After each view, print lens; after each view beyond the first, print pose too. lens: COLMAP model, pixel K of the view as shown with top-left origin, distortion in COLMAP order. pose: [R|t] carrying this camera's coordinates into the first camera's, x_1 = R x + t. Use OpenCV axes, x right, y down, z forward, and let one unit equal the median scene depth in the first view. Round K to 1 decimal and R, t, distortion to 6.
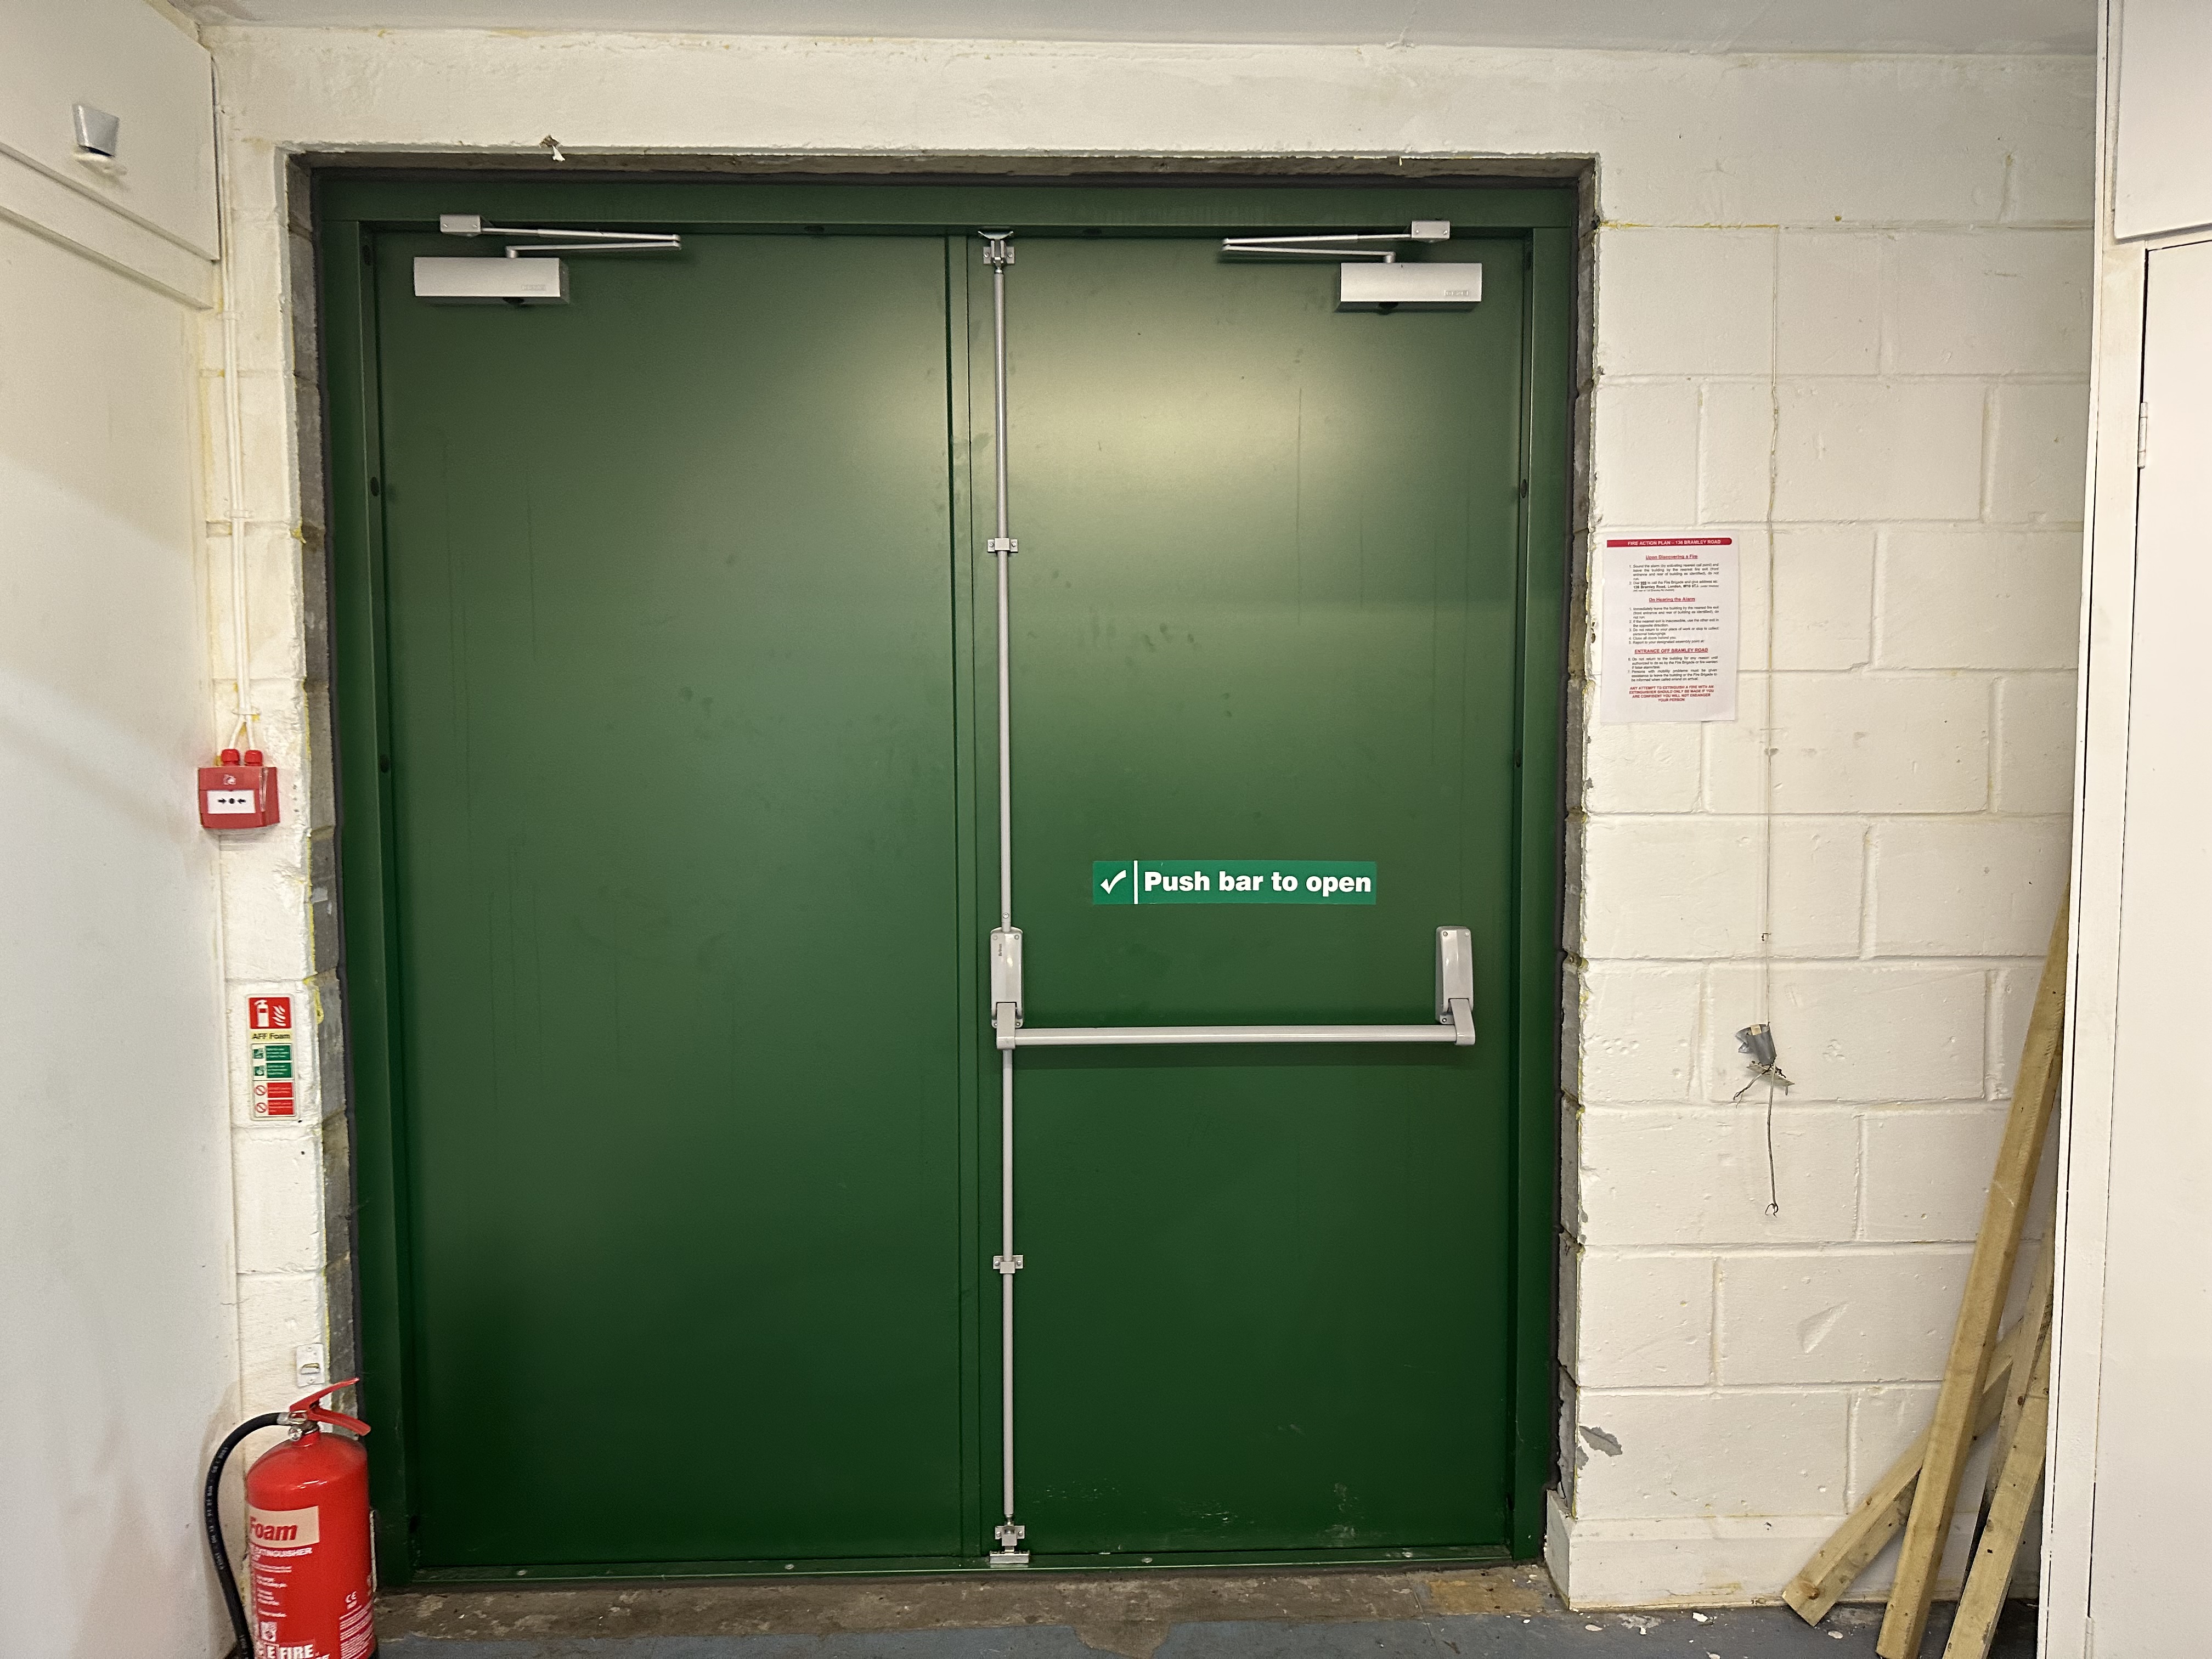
lens RADIAL K [[1541.7, 0, 1094.1], [0, 1541.7, 820.0], [0, 0, 1]] dist [0.050134, -0.063302]
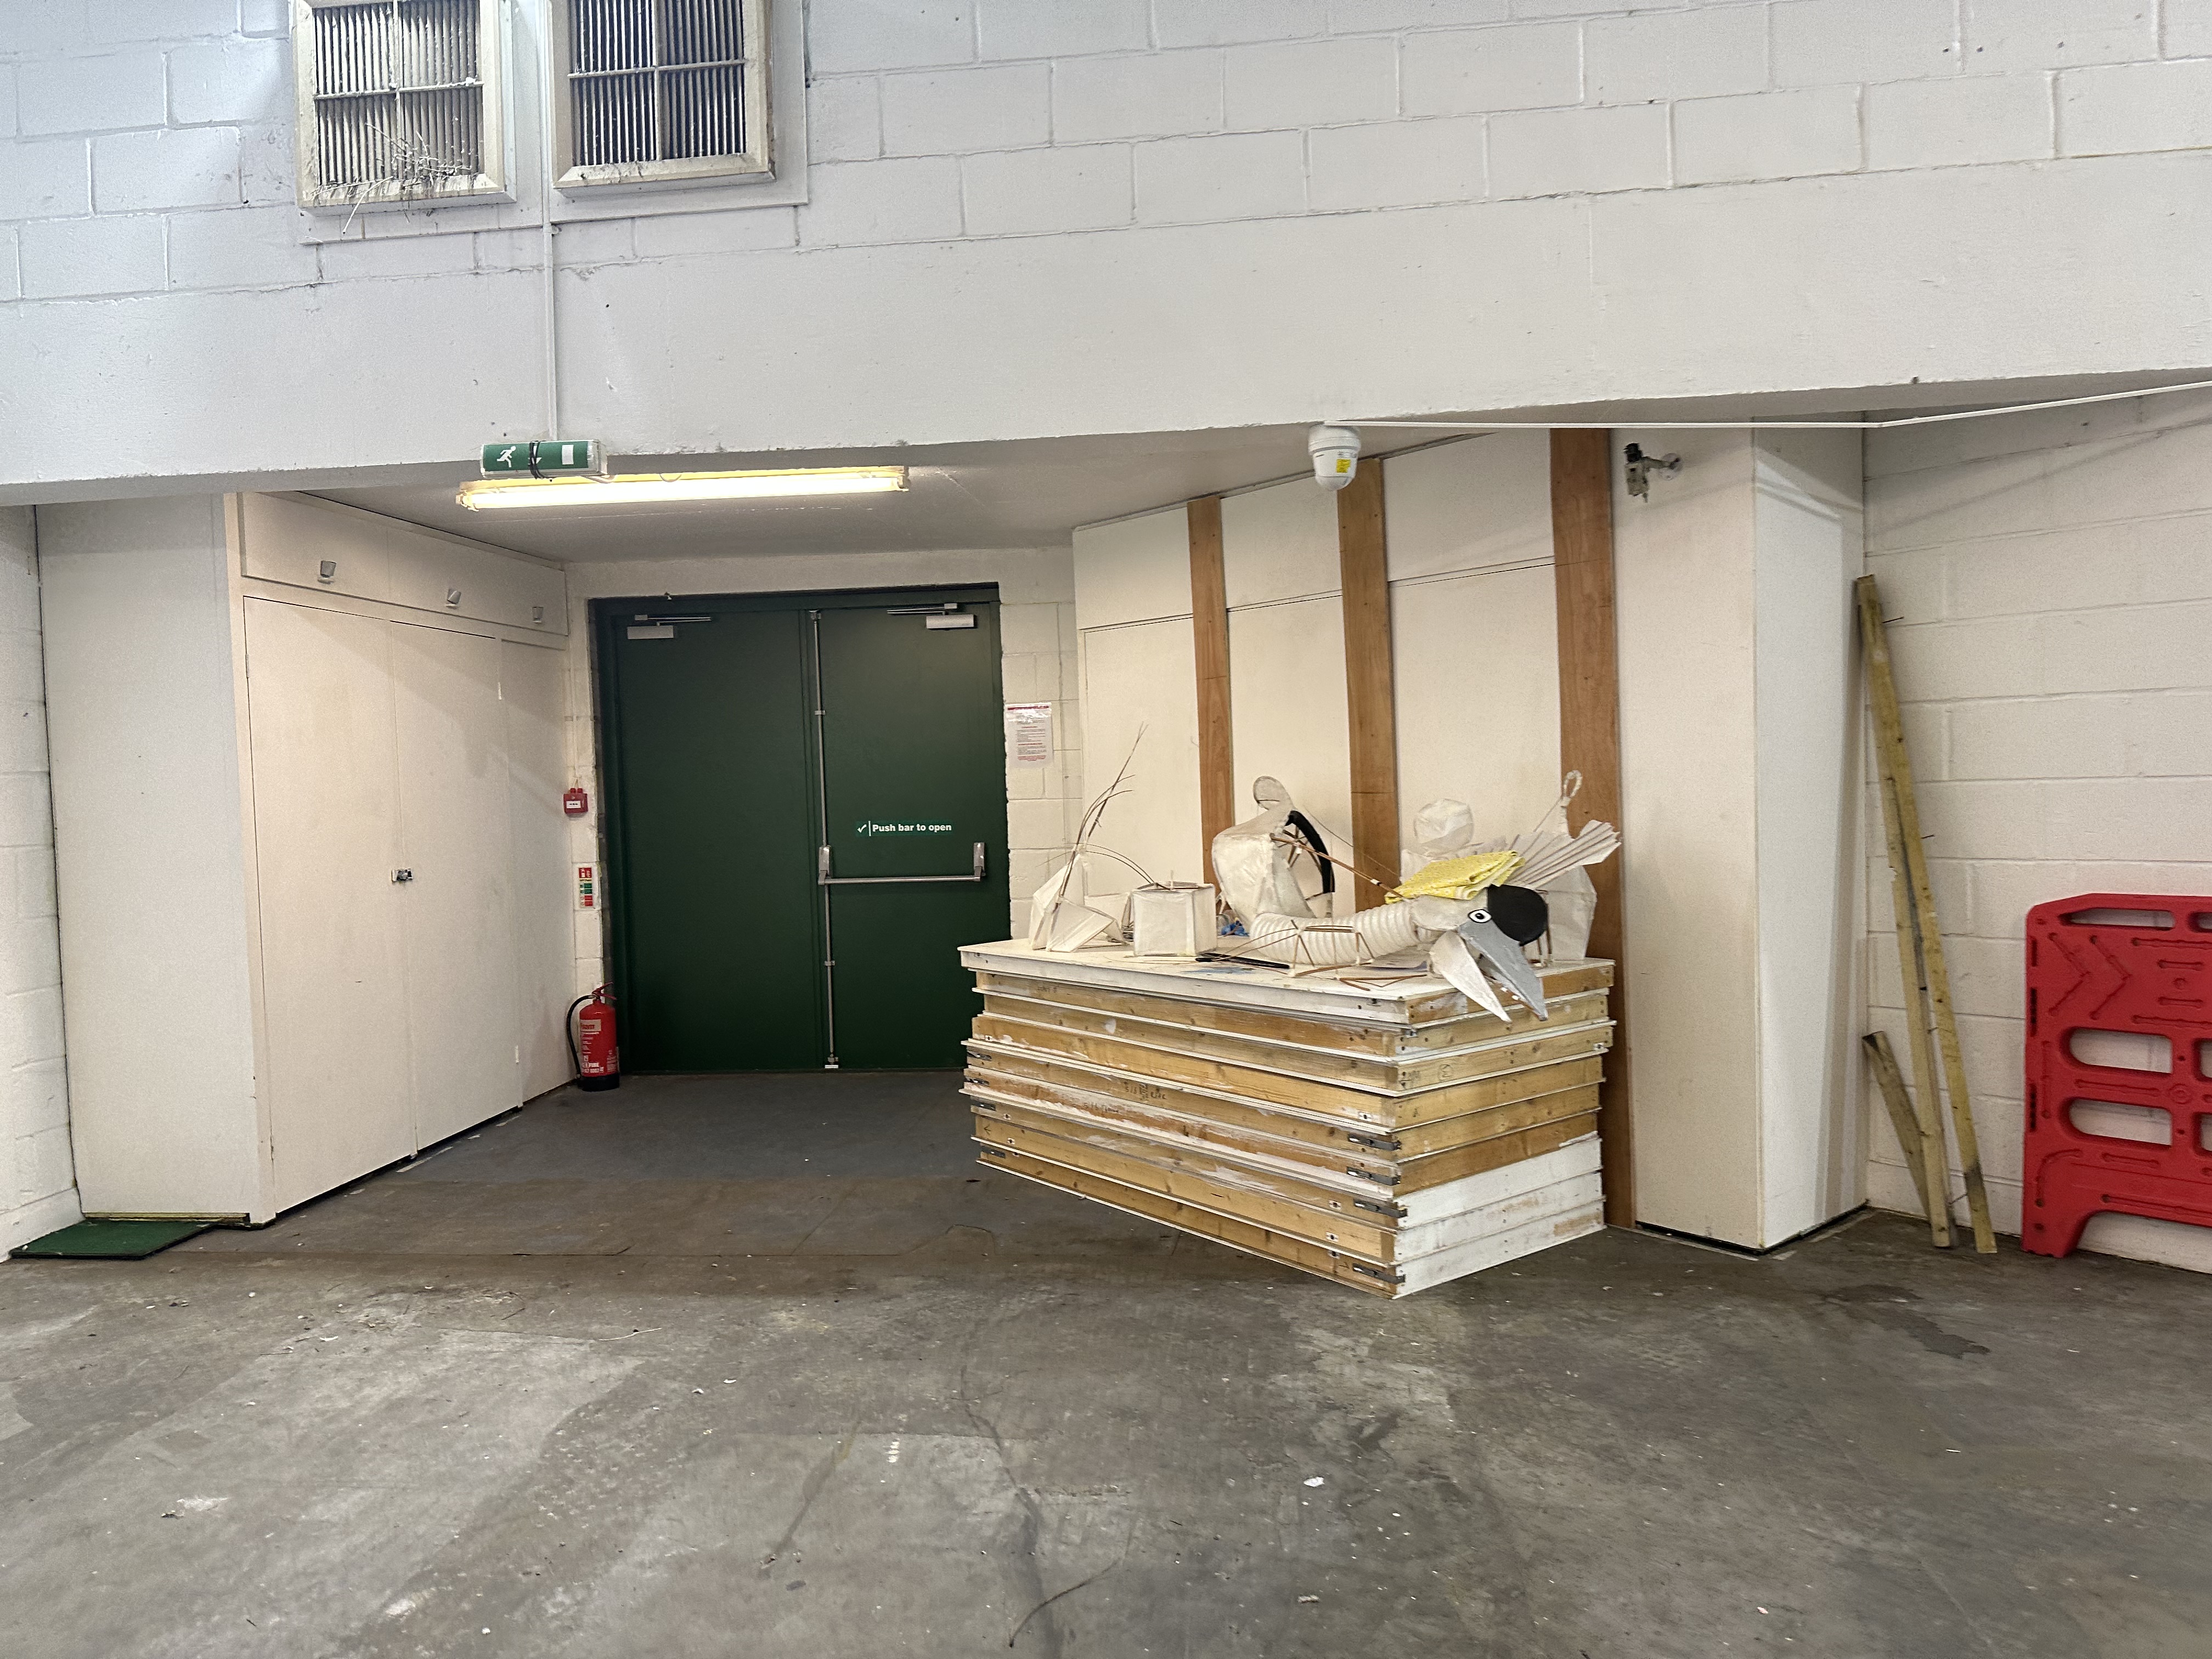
lens RADIAL K [[1541.7, 0, 1121.5], [0, 1541.7, 835.5], [0, 0, 1]] dist [0.050134, -0.063302]
pose [[0.989660, -0.018354, -0.142251, 0.968790], [0.015456, 0.999650, -0.021456, 0.132021], [0.142595, 0.019036, 0.989598, -1.905128]]
